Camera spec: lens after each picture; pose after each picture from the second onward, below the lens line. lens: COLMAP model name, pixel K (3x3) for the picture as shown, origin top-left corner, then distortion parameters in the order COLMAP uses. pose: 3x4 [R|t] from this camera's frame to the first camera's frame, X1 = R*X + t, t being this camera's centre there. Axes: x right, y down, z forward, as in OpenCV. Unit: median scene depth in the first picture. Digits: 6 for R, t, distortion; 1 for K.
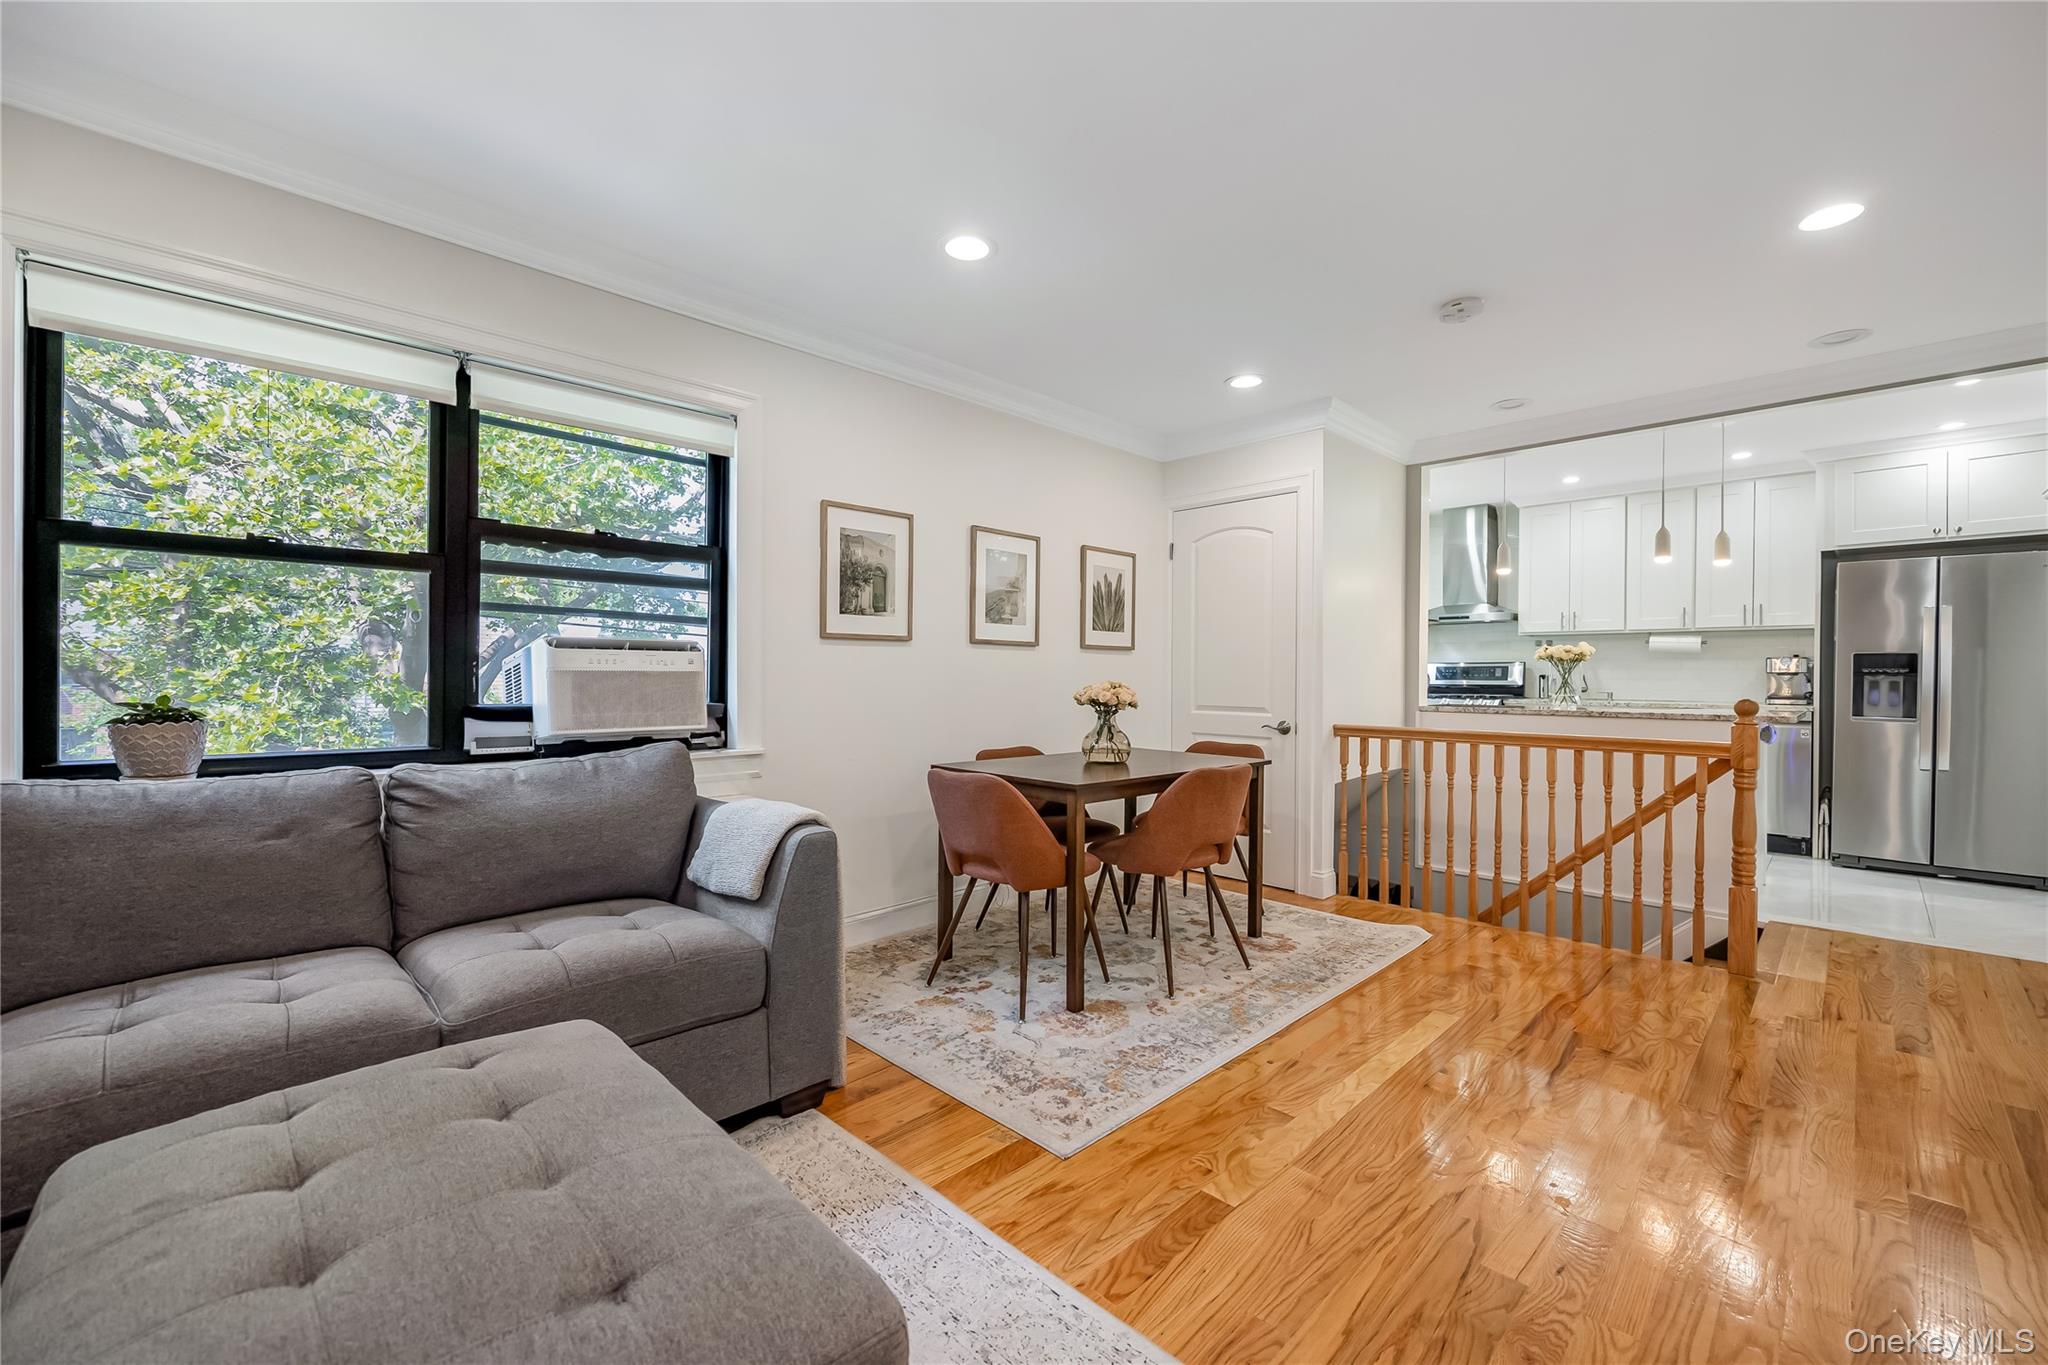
lens RADIAL K [[823.9, 0, 1043.7], [0, 823.9, 678.7], [0, 0, 1]] dist [-0.000609, 0.000817]
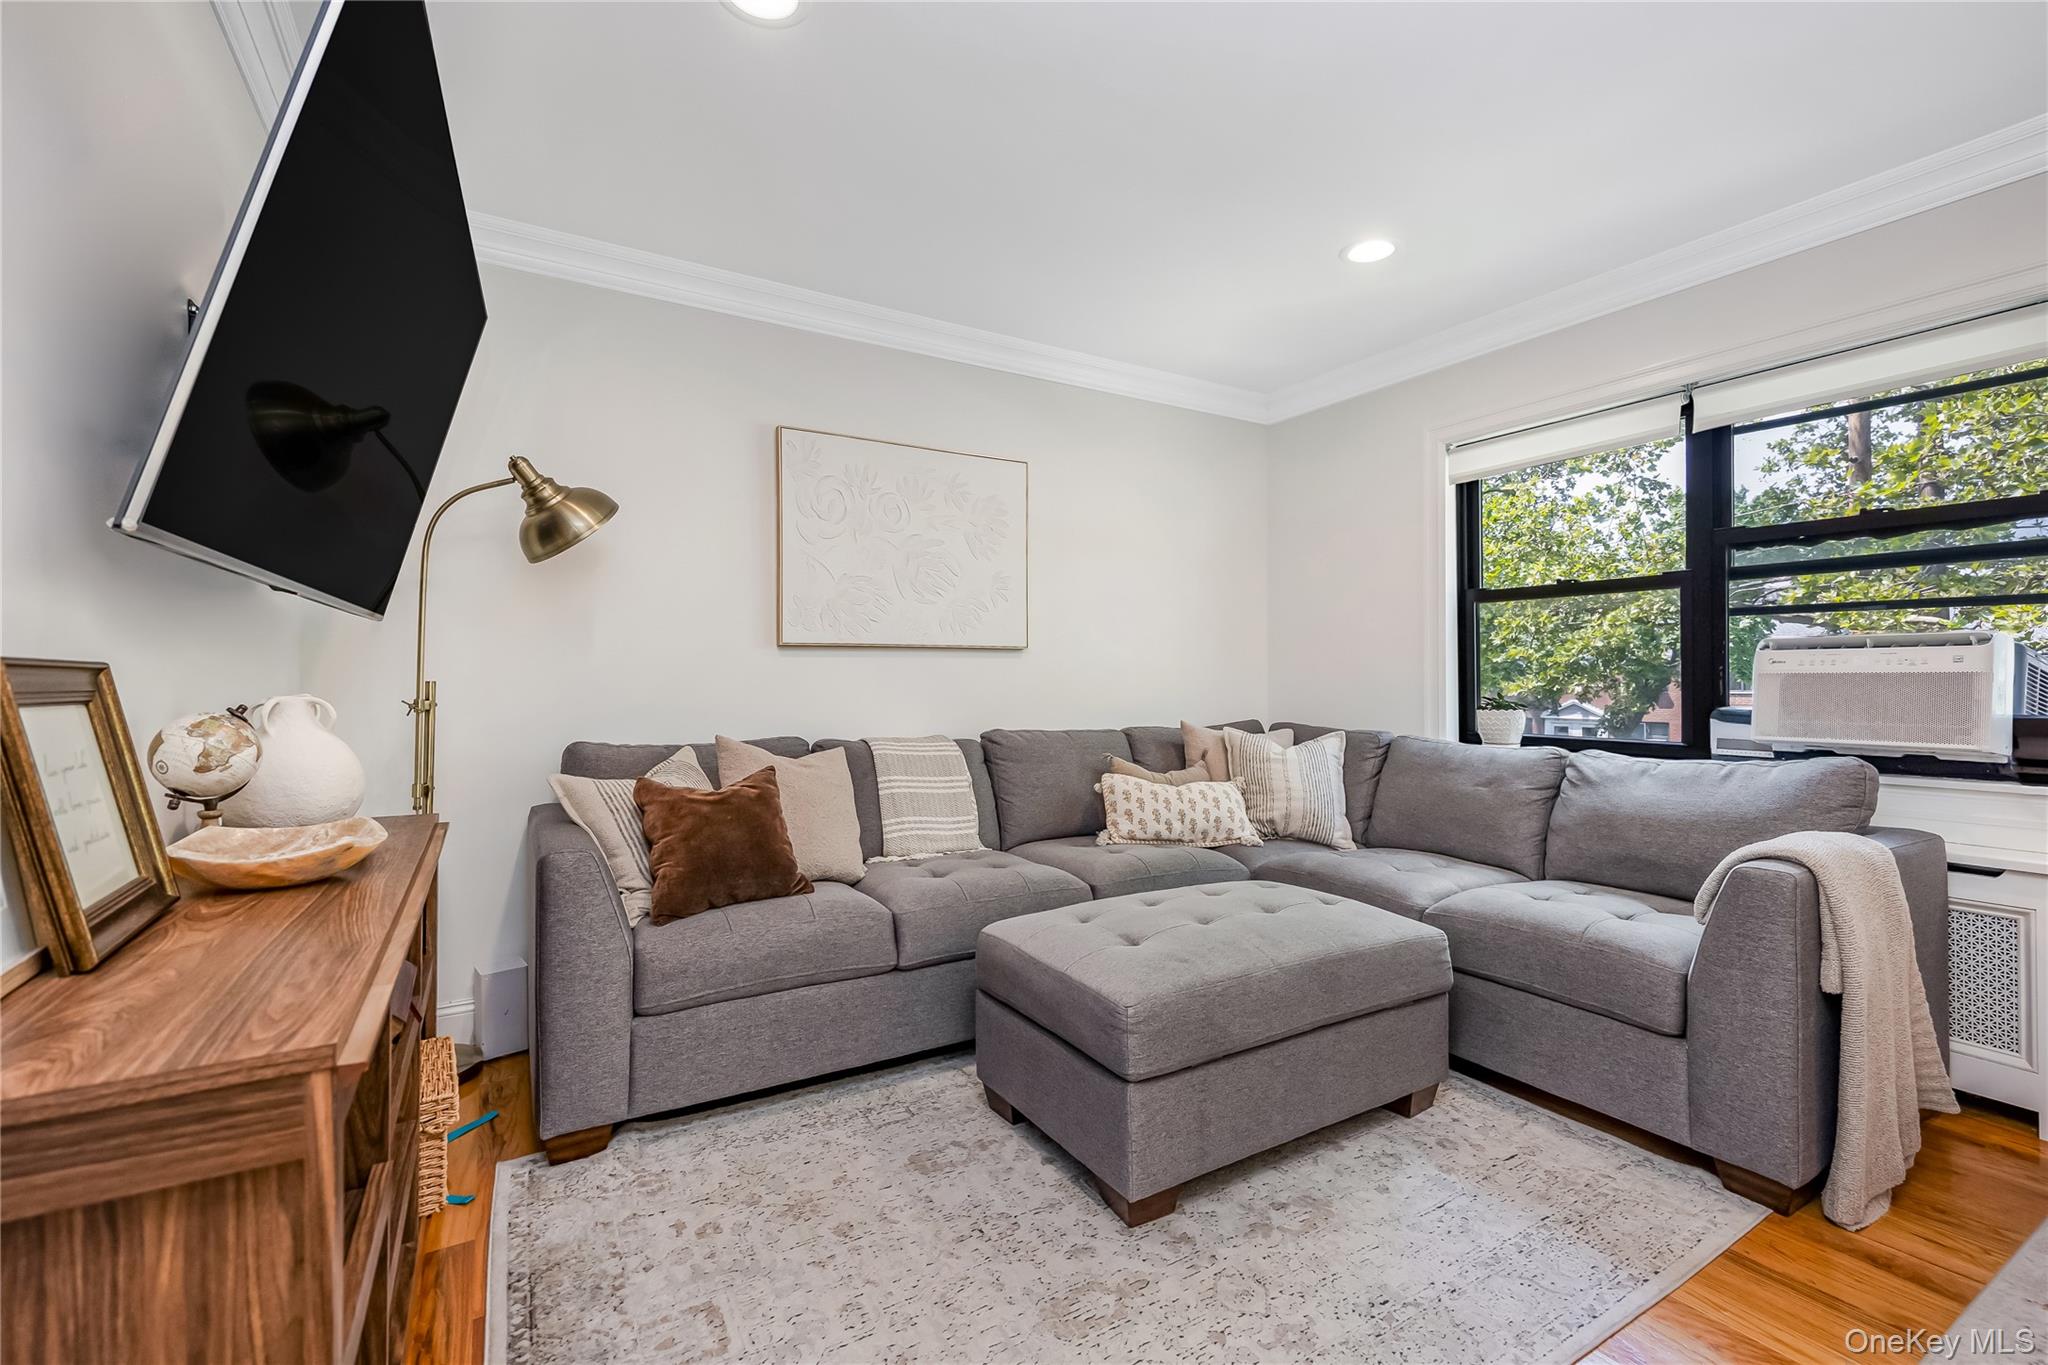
lens RADIAL K [[884.1, 0, 1023.5], [0, 884.1, 681.0], [0, 0, 1]] dist [0.009719, -0.000532]
pose [[-0.244559, -0.004372, -0.969625, 0.461452], [-0.003892, 0.999986, -0.003527, 0.004192], [0.969627, 0.002911, -0.244572, 0.305180]]
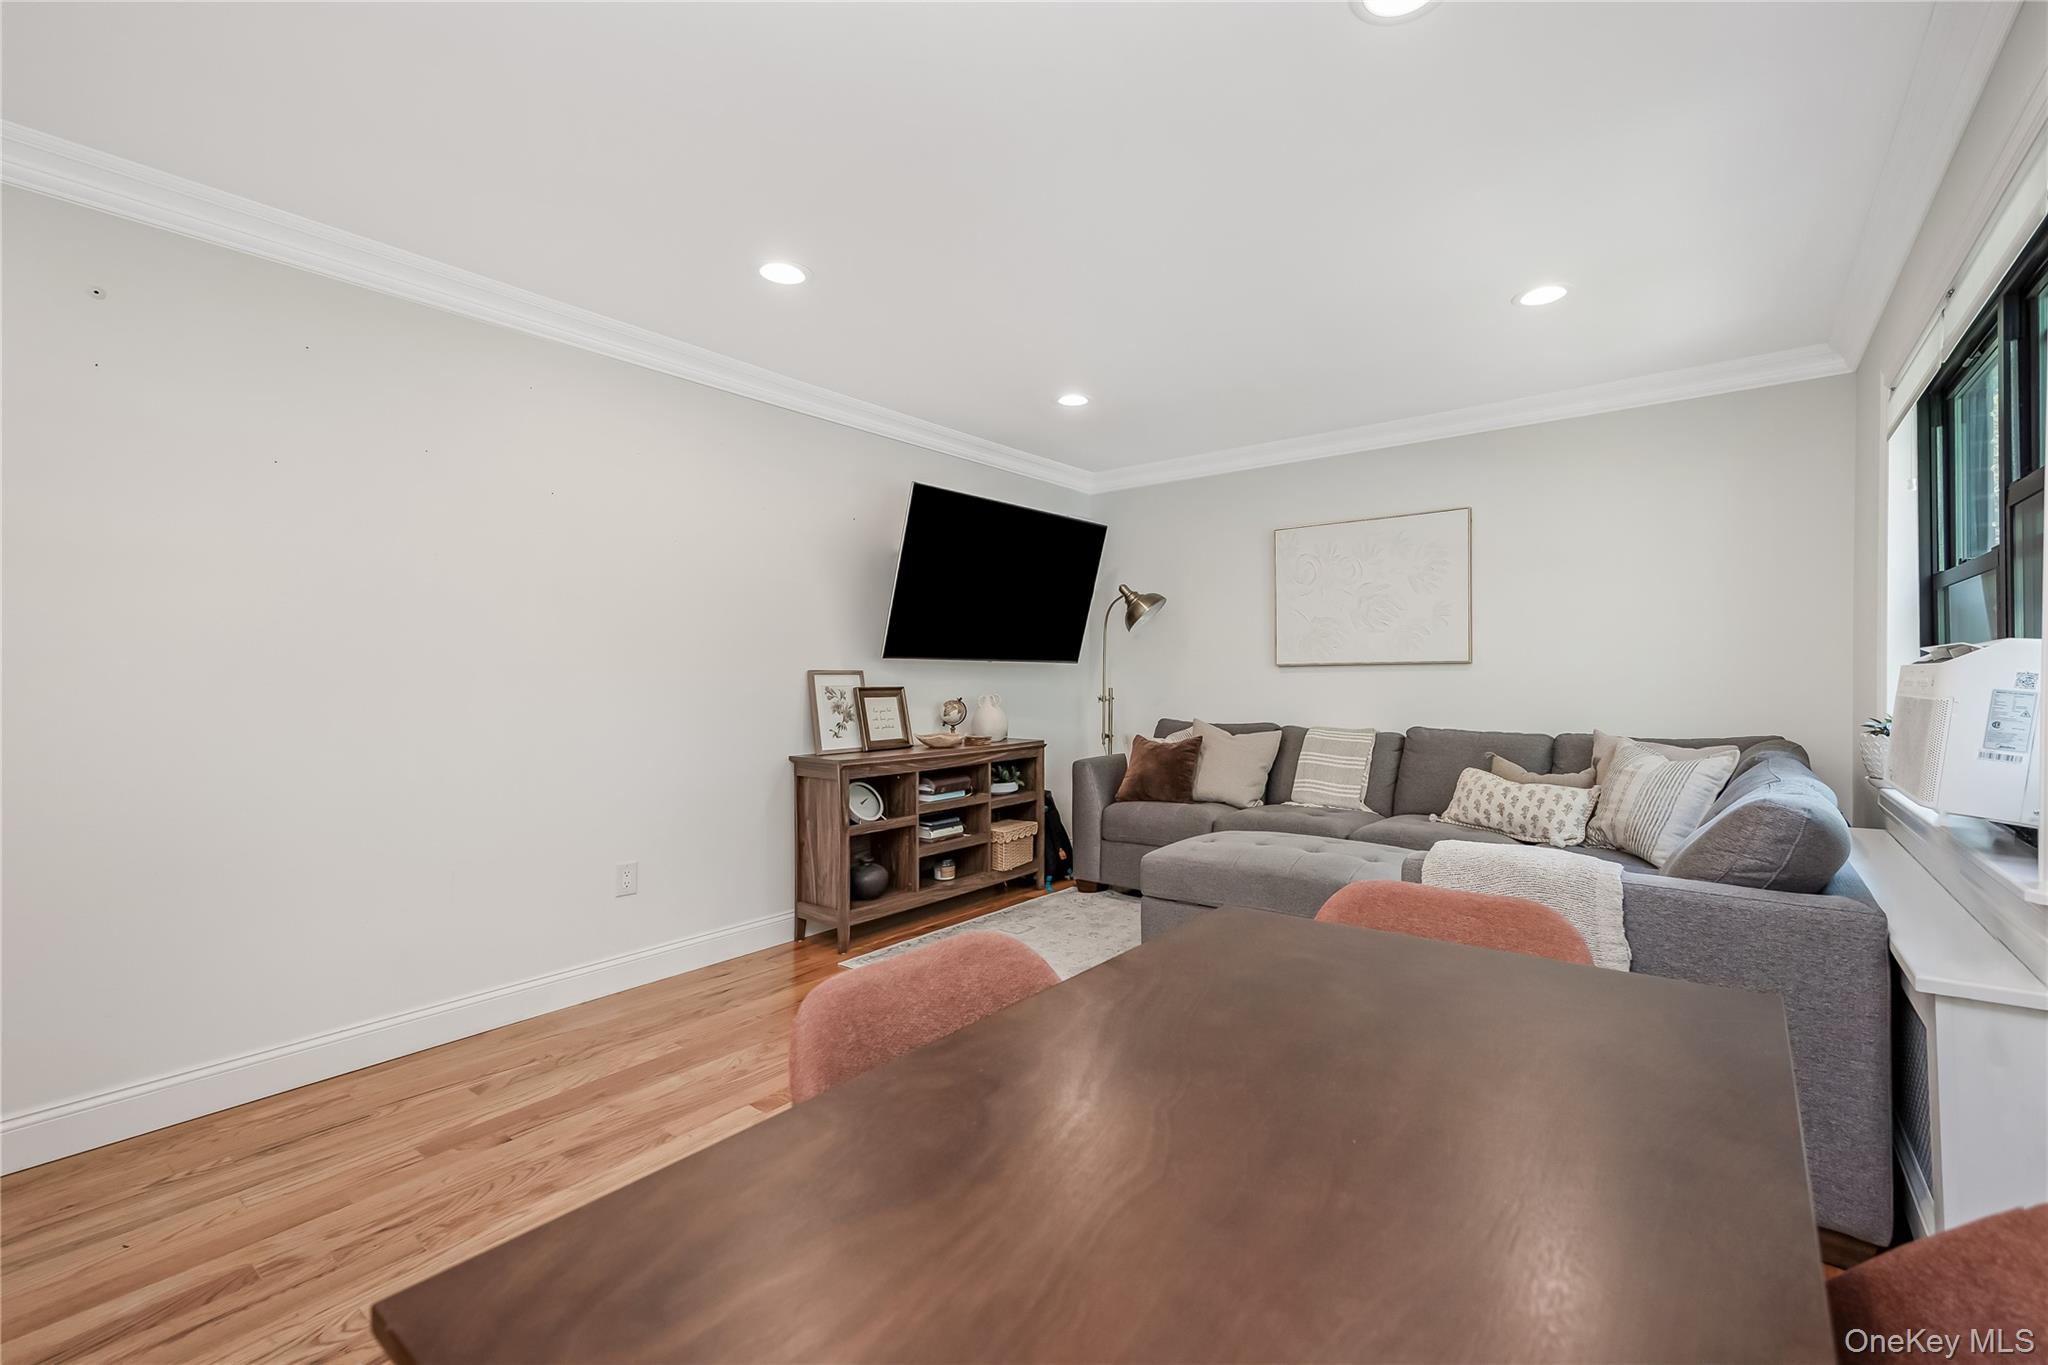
lens RADIAL K [[867.6, 0, 1082.0], [0, 867.6, 682.6], [0, 0, 1]] dist [0.025752, 0.000683]
pose [[-0.988560, 0.001564, -0.150820, 0.171563], [0.000240, 0.999961, 0.008792, -0.019594], [0.150828, 0.008656, -0.988522, 1.210993]]
